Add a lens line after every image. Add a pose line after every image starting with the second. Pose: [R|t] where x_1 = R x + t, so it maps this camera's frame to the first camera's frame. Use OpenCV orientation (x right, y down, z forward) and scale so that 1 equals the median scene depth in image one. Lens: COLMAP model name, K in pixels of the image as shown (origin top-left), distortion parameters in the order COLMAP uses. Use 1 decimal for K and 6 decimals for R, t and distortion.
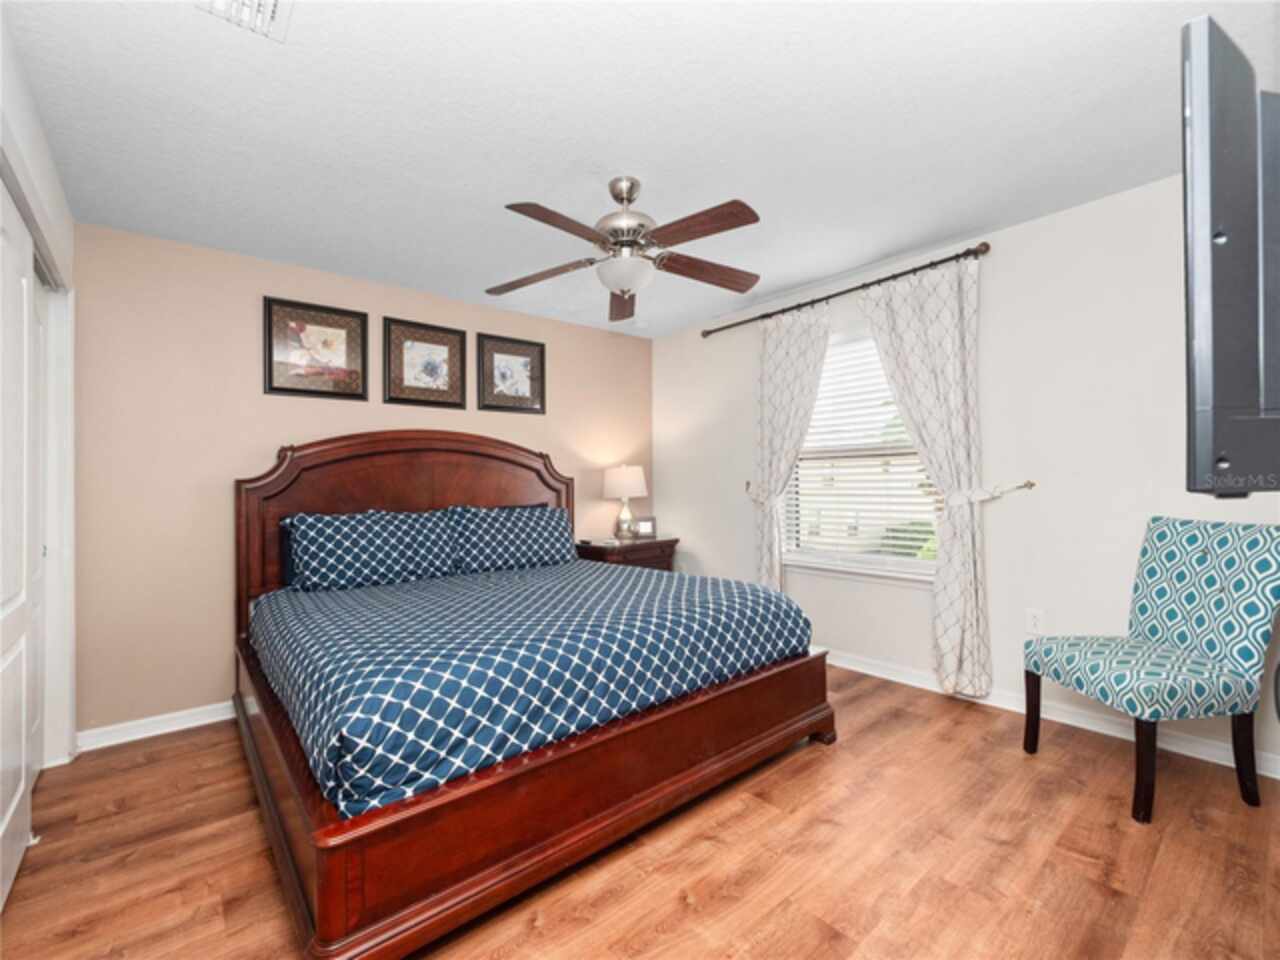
lens RADIAL K [[556.0, 0, 637.5], [0, 556.0, 479.2], [0, 0, 1]] dist [0.001152, 0.000202]
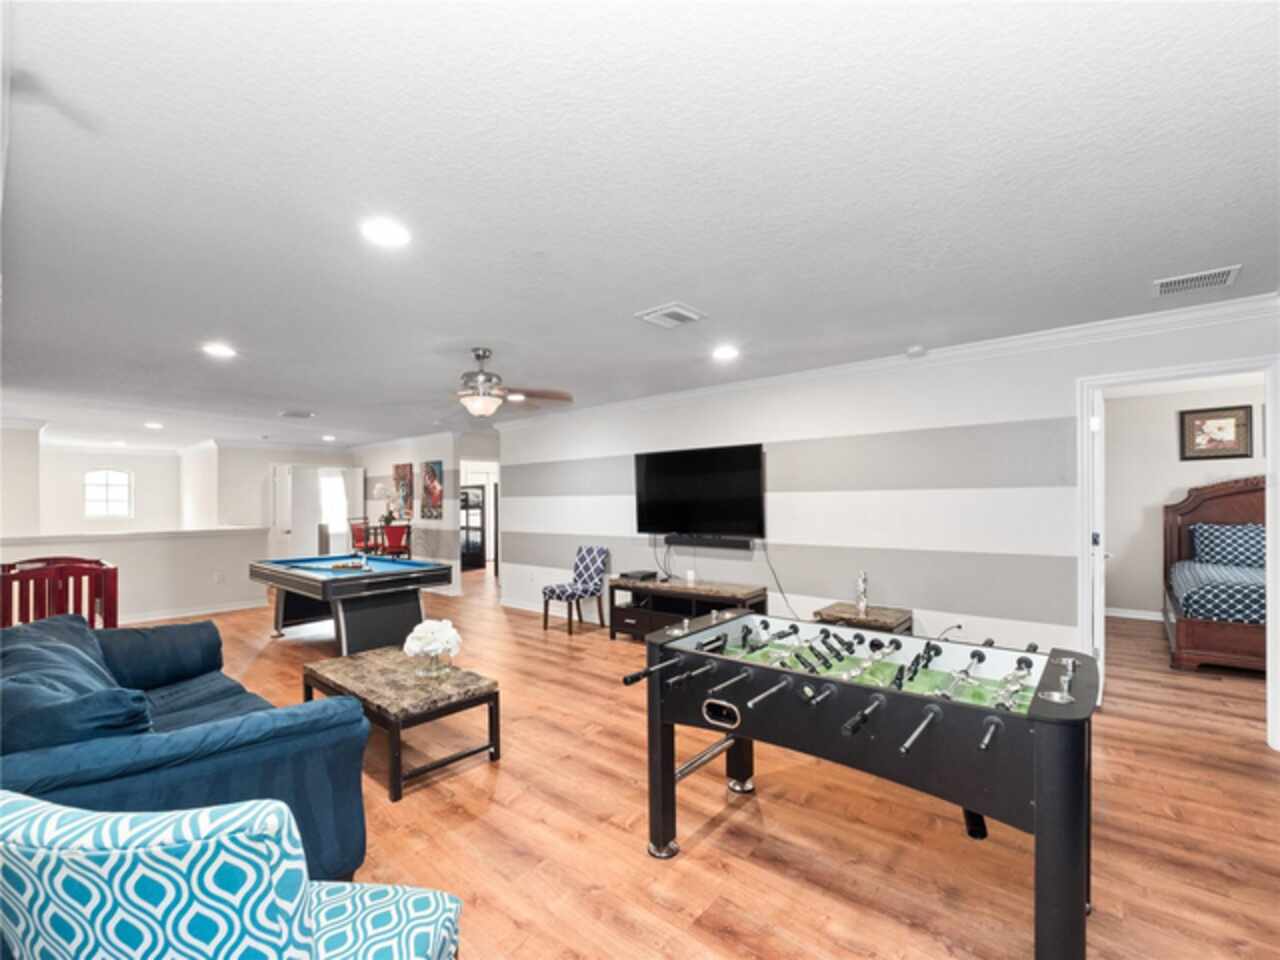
lens RADIAL K [[556.0, 0, 638.5], [0, 556.0, 488.8], [0, 0, 1]] dist [0.001152, 0.000202]
pose [[0.148568, -0.000555, -0.988902, 1.023000], [0.003399, 0.999994, -0.000050, -0.065942], [0.988896, -0.003353, 0.148569, -1.222547]]
